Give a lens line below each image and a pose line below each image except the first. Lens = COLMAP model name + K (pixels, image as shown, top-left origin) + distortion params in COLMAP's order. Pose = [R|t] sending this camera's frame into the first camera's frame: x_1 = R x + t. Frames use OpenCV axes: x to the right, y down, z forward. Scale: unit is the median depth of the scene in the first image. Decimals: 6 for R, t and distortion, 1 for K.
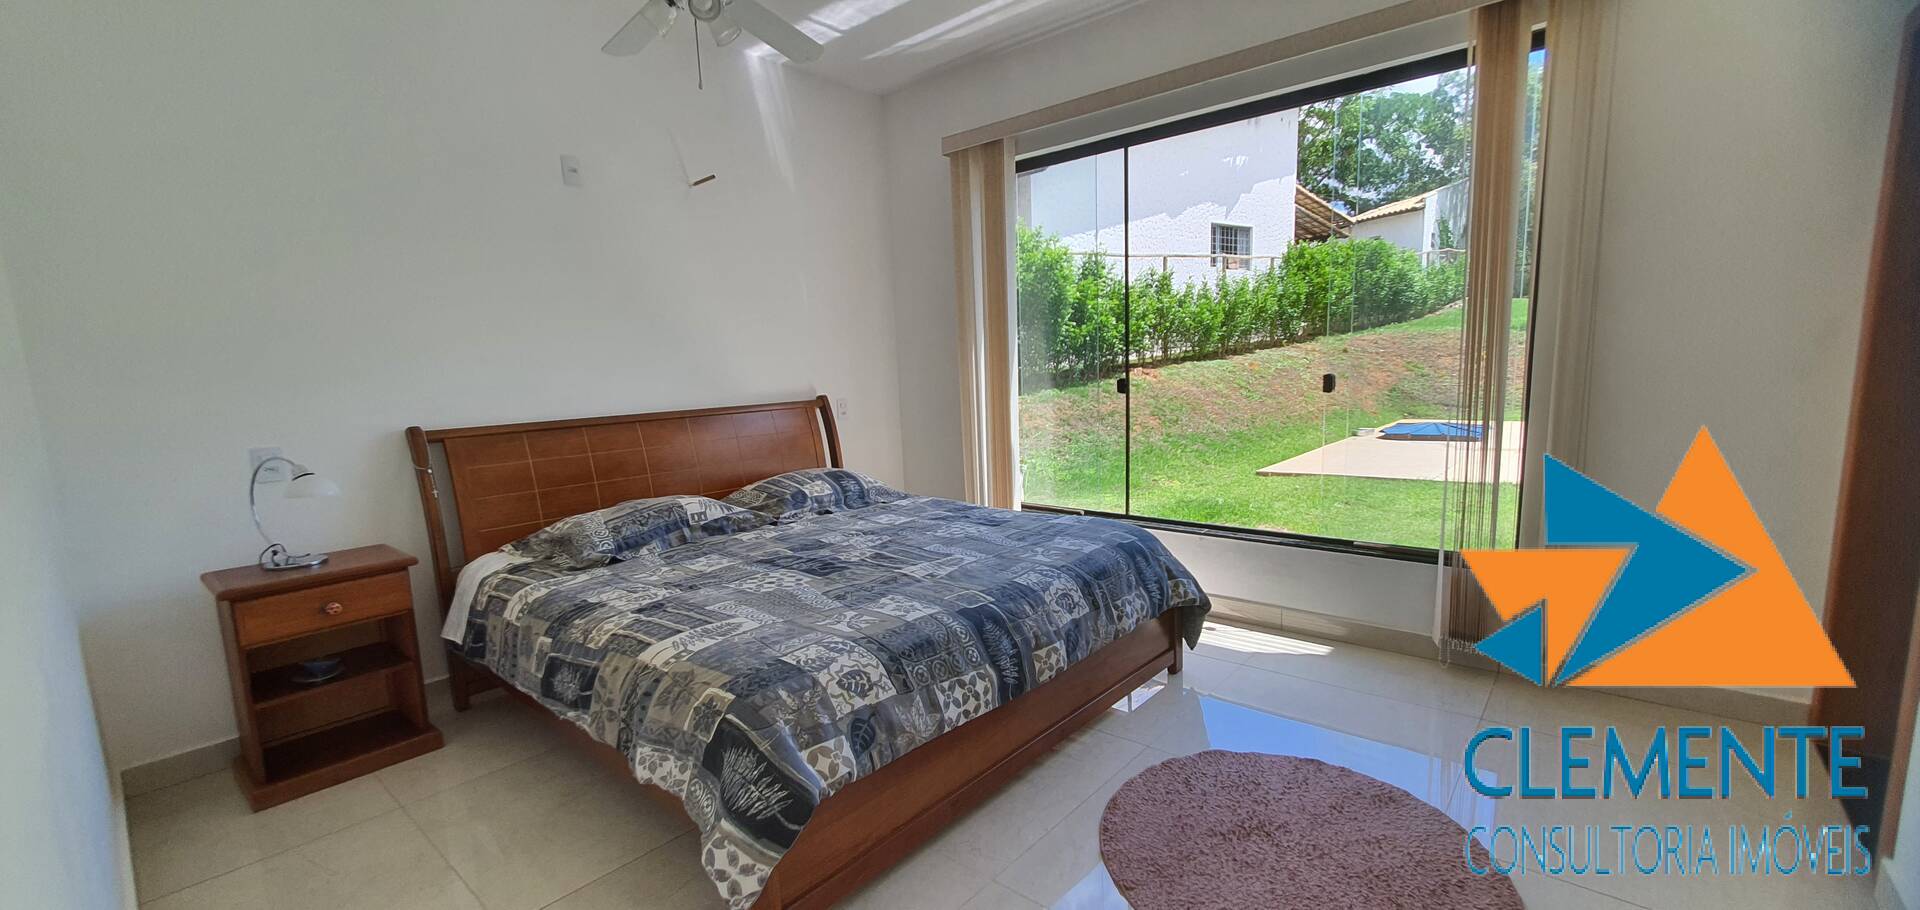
lens RADIAL K [[767.0, 0, 971.9], [0, 767.0, 473.0], [0, 0, 1]] dist [-0.000352, 0.000172]
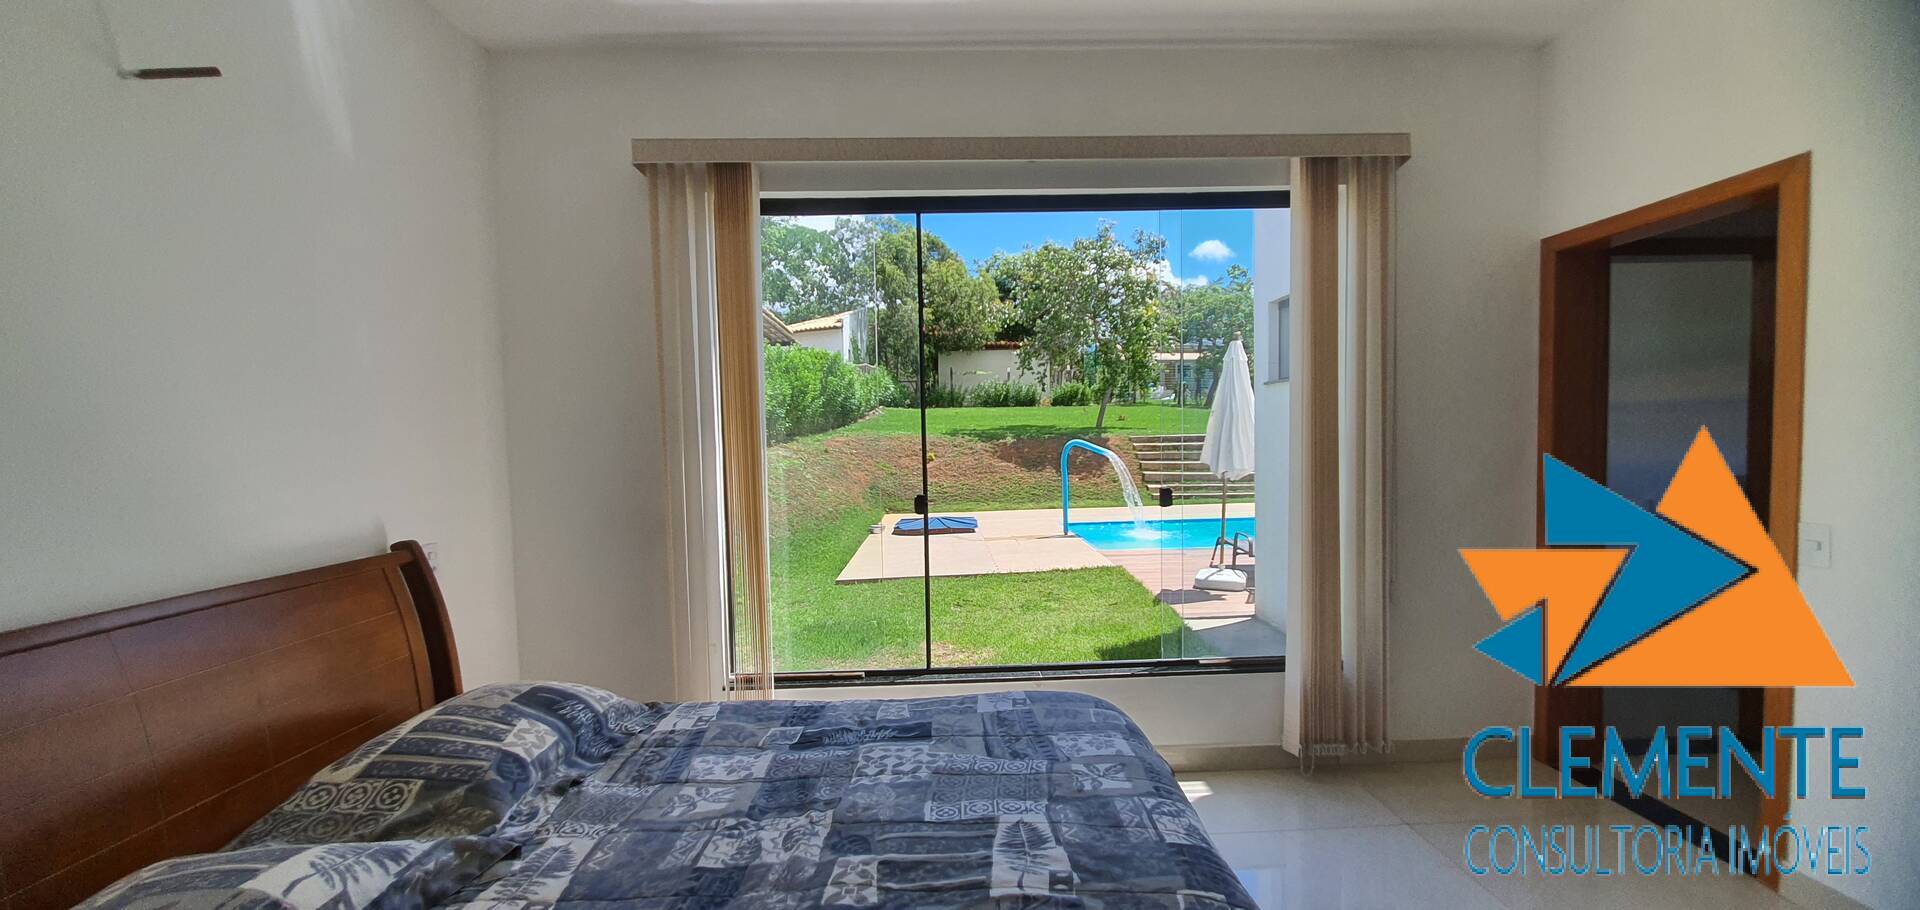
lens RADIAL K [[767.0, 0, 971.9], [0, 767.0, 473.0], [0, 0, 1]] dist [-0.000352, 0.000172]
pose [[0.733992, -0.012148, 0.679049, -0.313300], [0.096577, 0.991546, -0.086654, -0.076047], [-0.672256, 0.129184, 0.728960, 0.407757]]
